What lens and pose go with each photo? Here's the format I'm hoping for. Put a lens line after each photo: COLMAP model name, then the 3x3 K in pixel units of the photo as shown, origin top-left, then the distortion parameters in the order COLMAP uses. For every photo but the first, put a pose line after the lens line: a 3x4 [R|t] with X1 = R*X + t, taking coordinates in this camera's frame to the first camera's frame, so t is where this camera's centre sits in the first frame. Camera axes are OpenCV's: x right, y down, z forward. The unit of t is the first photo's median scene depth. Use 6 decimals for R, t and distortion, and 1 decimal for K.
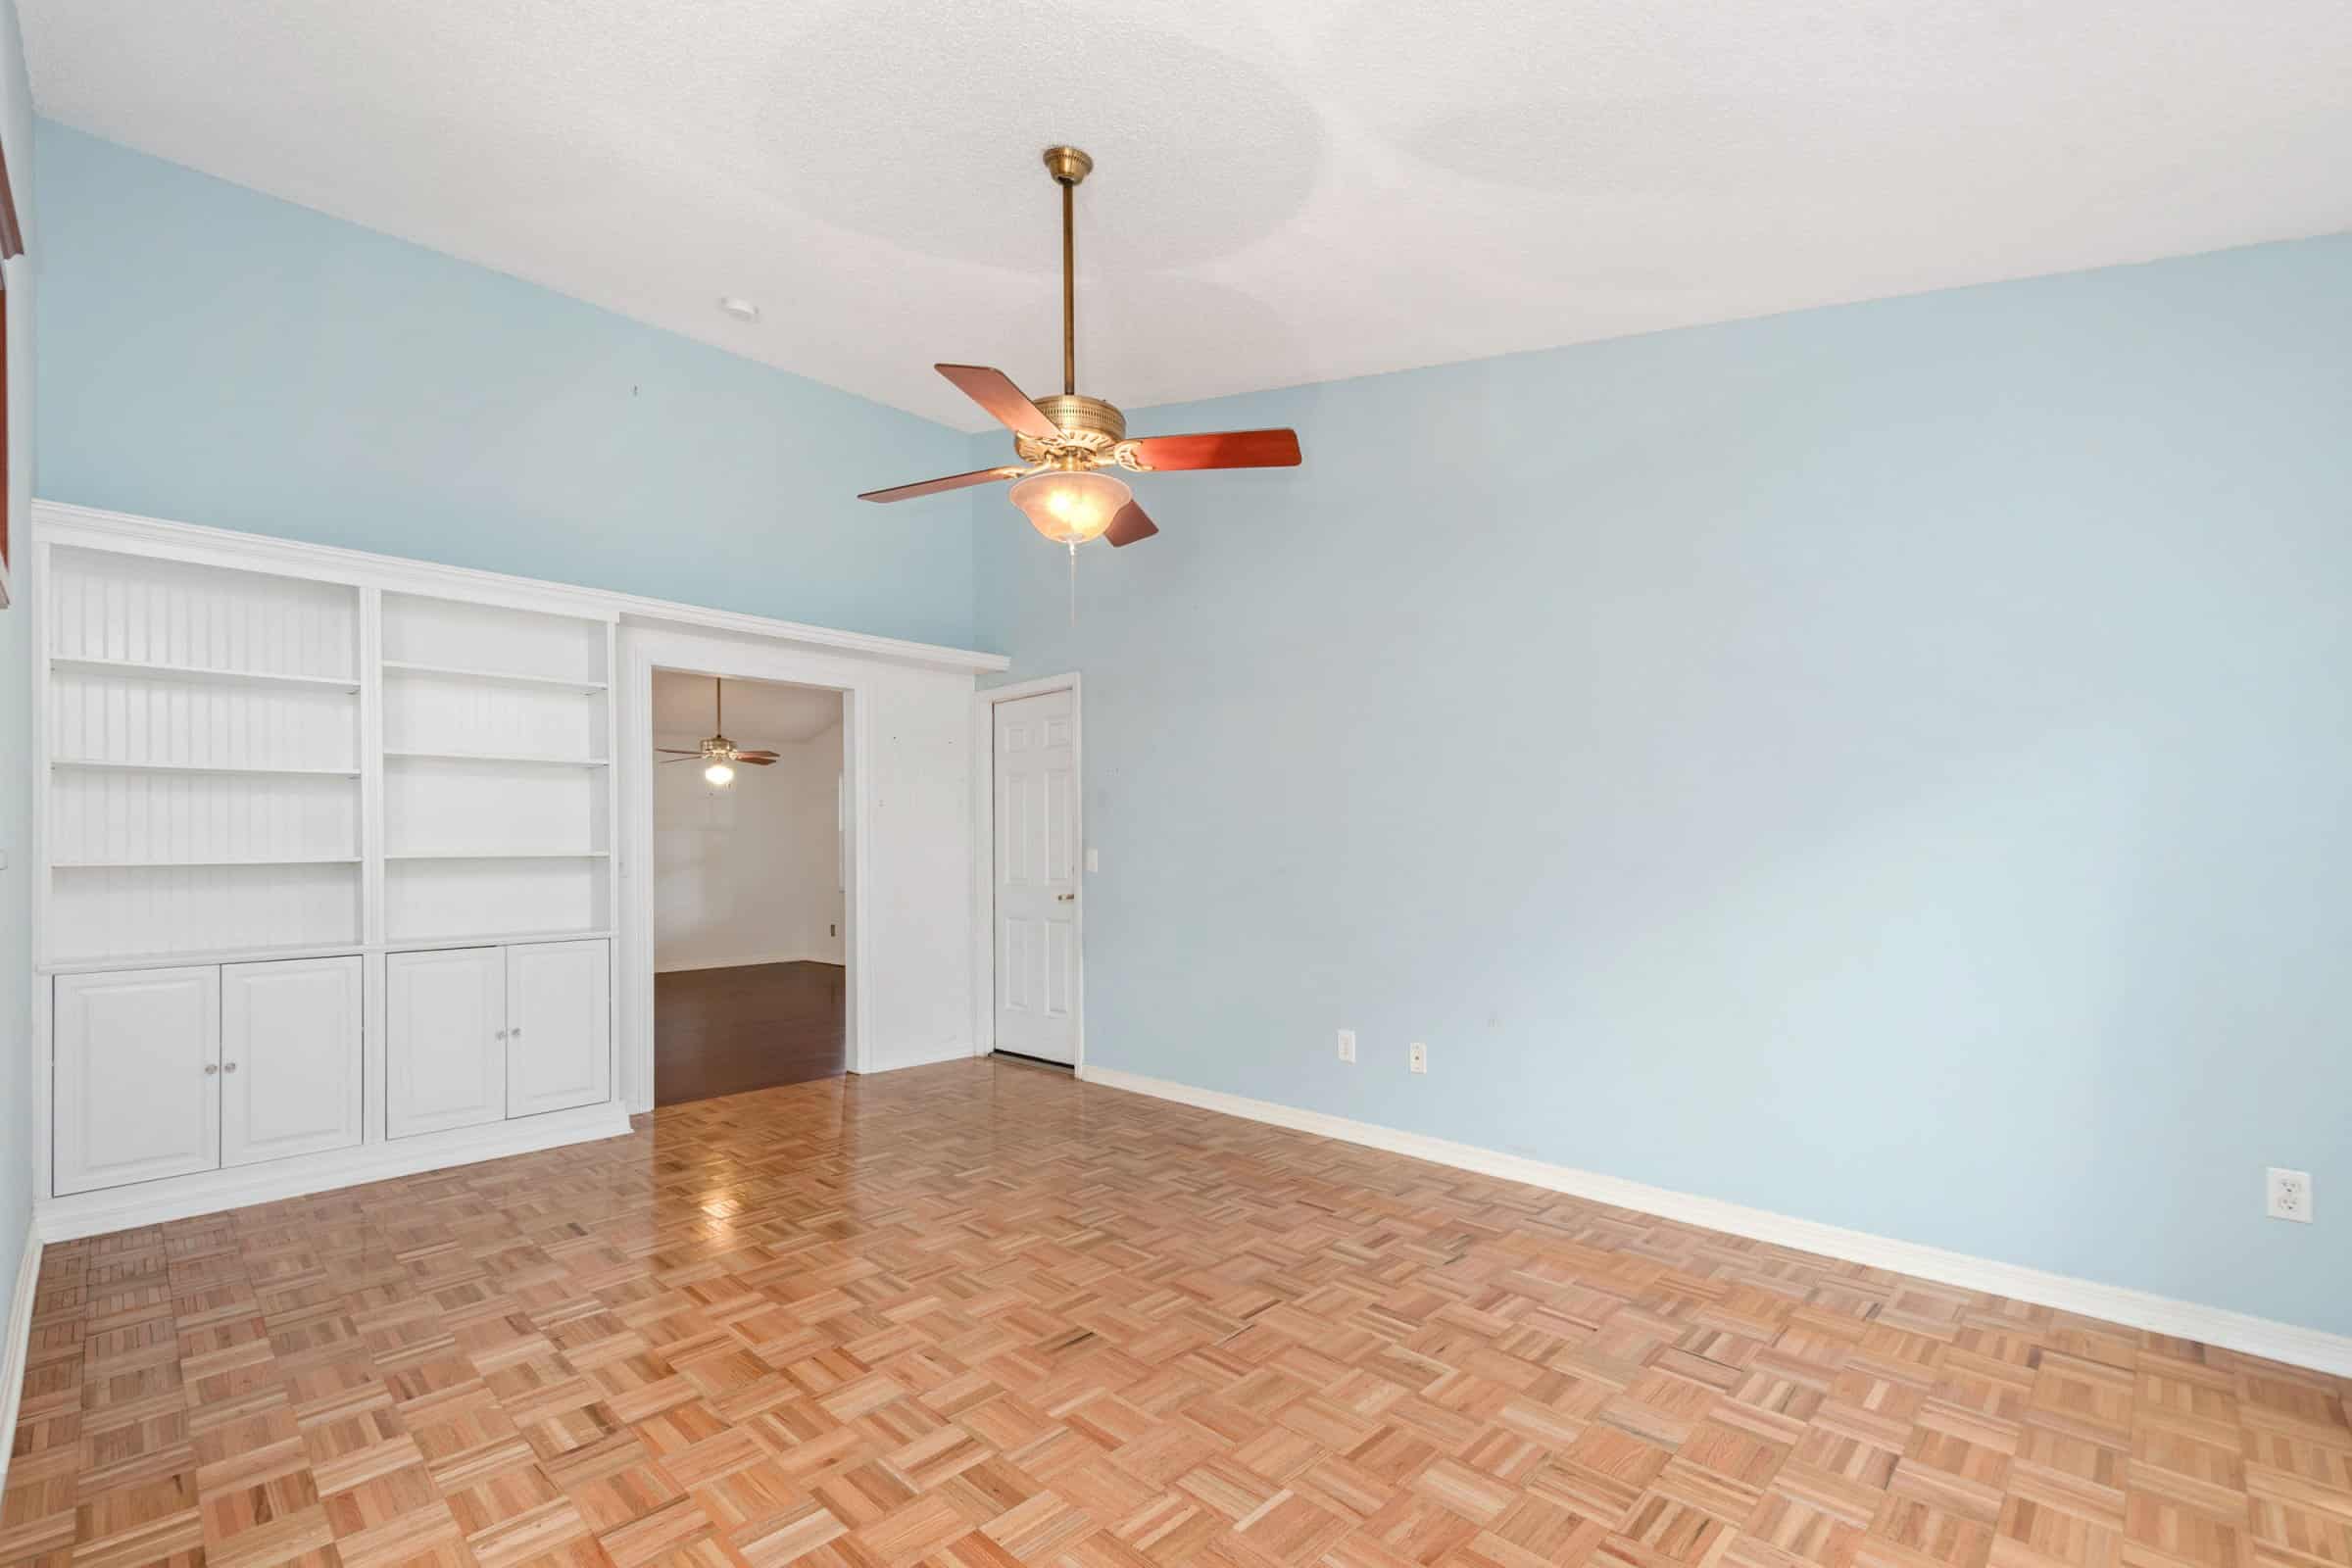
lens RADIAL K [[1028.7, 0, 1142.7], [0, 1028.7, 856.2], [0, 0, 1]] dist [0.021017, -0.000059]
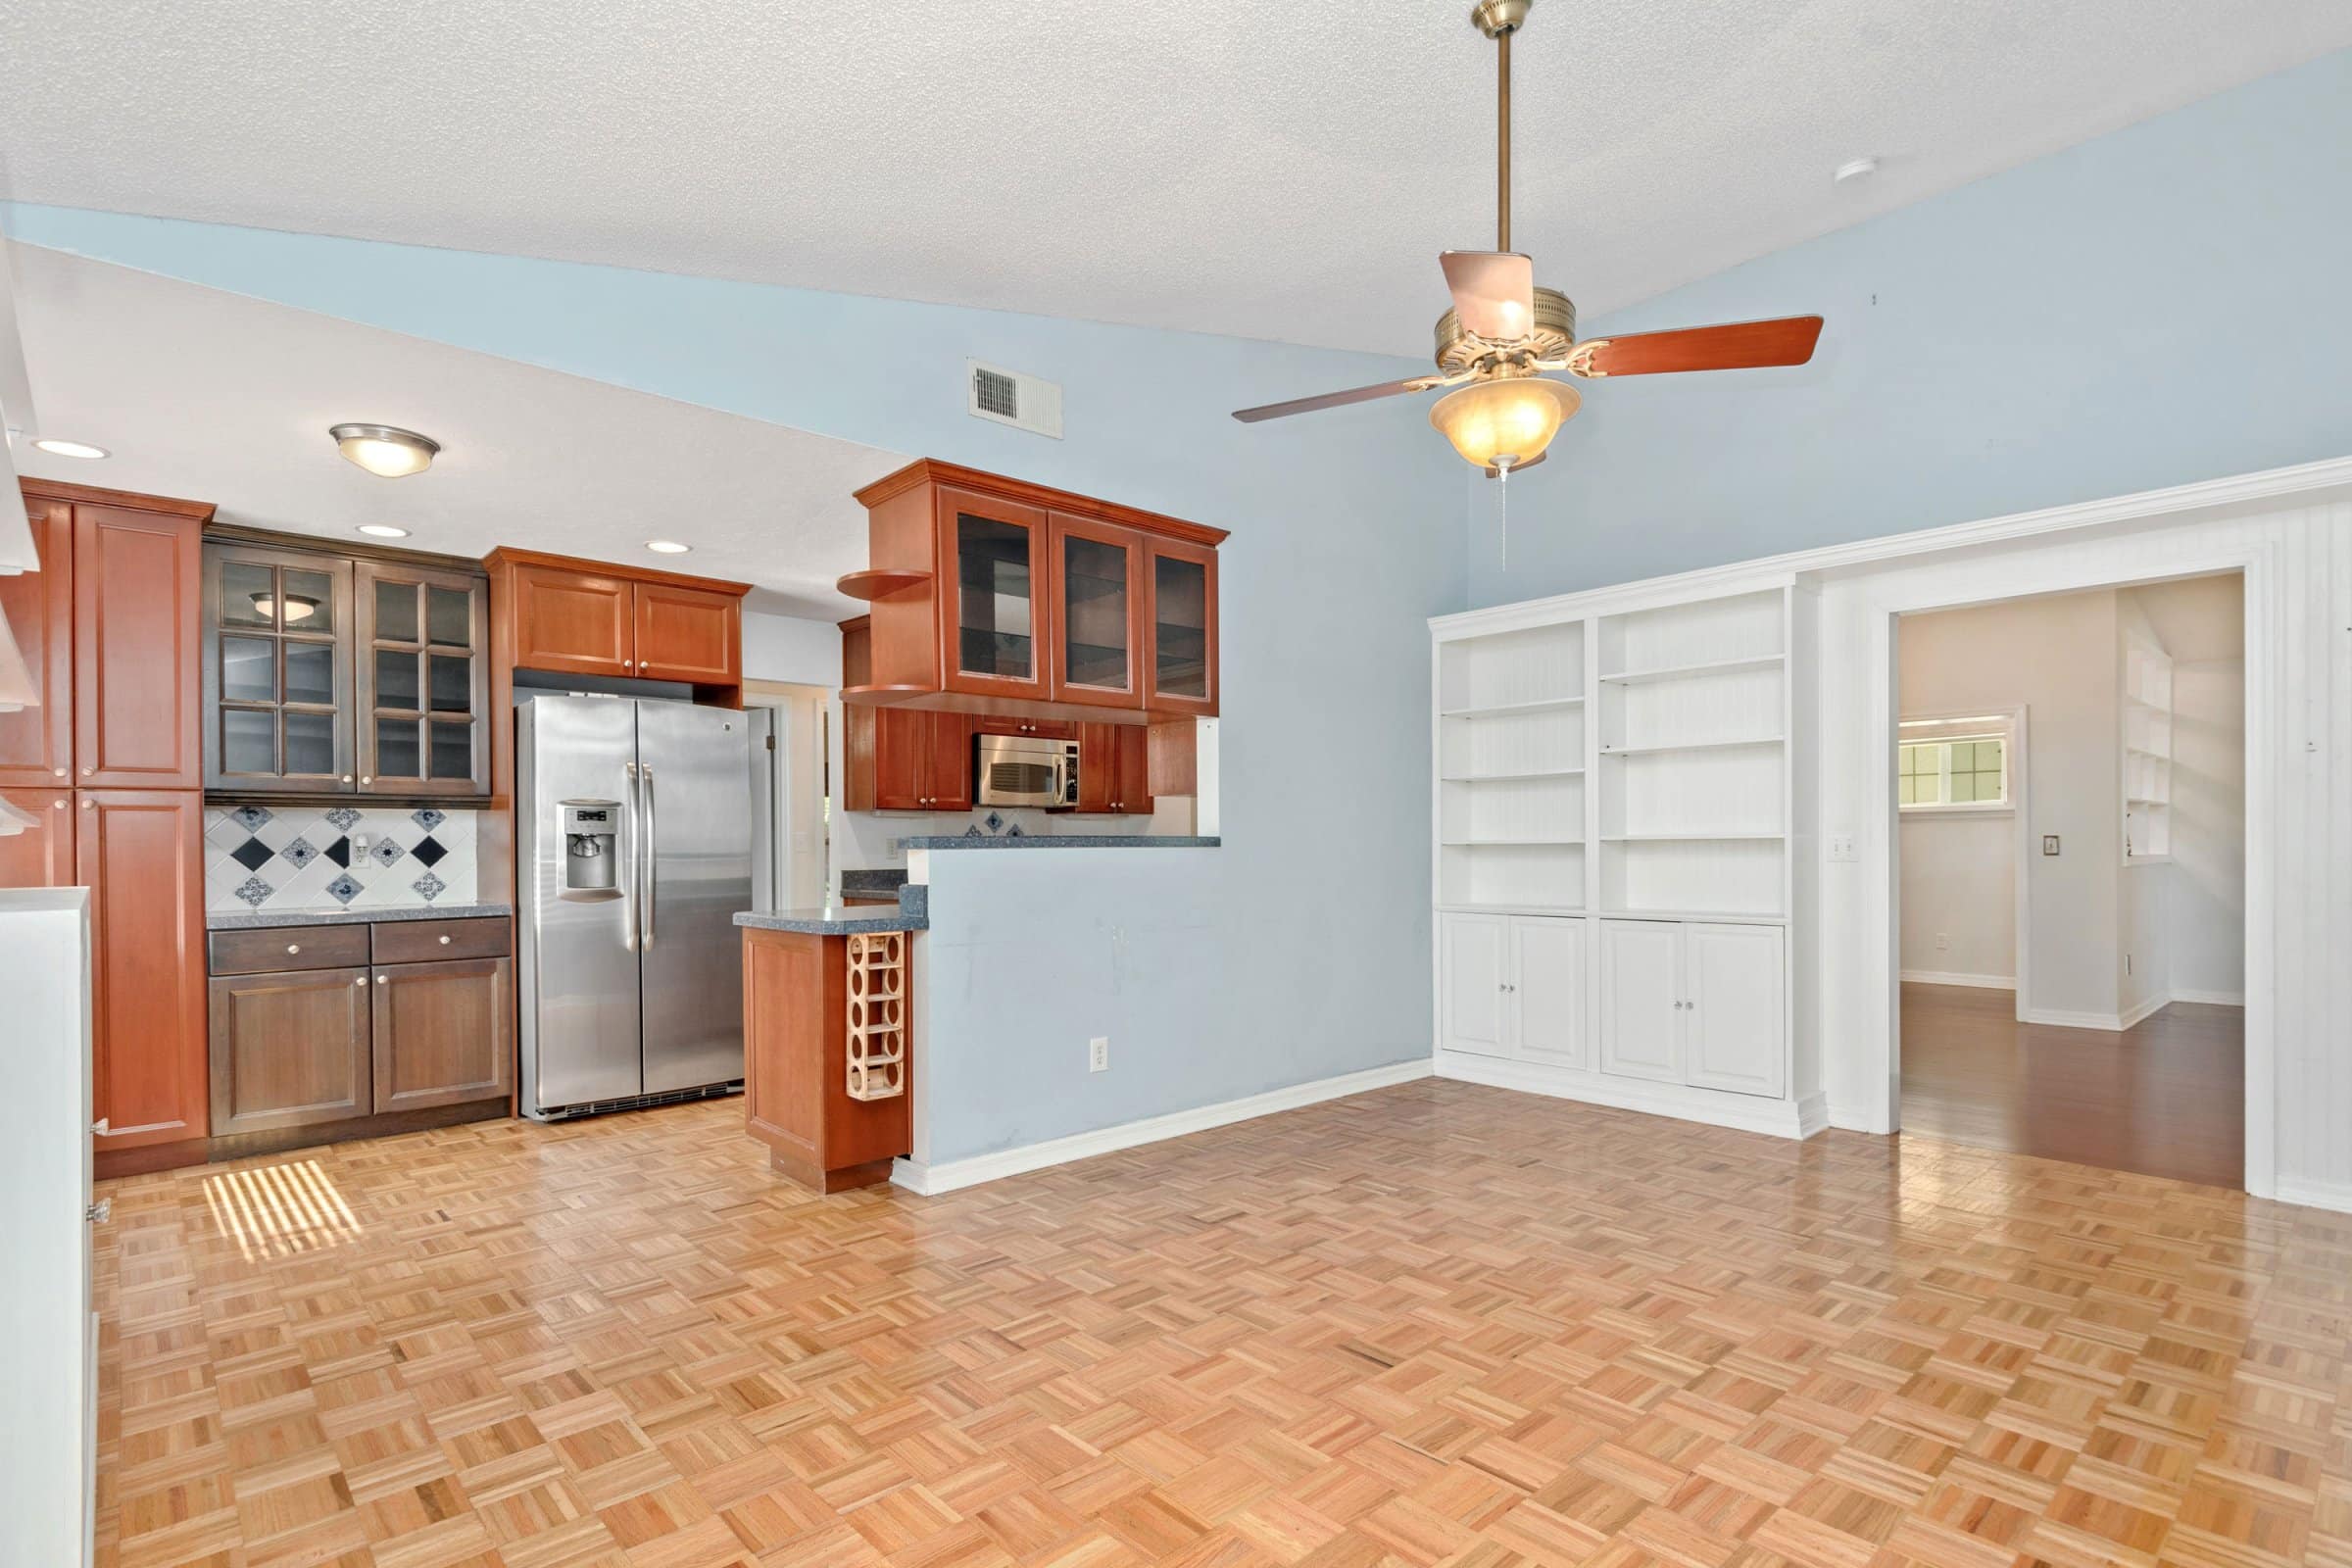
lens RADIAL K [[1170.9, 0, 1161.5], [0, 1170.9, 853.7], [0, 0, 1]] dist [0.014977, -0.000659]
pose [[-0.054594, 0.019837, -0.998312, 0.809094], [0.005197, 0.999795, 0.019582, -0.013556], [0.998495, -0.004119, -0.054685, 0.692215]]
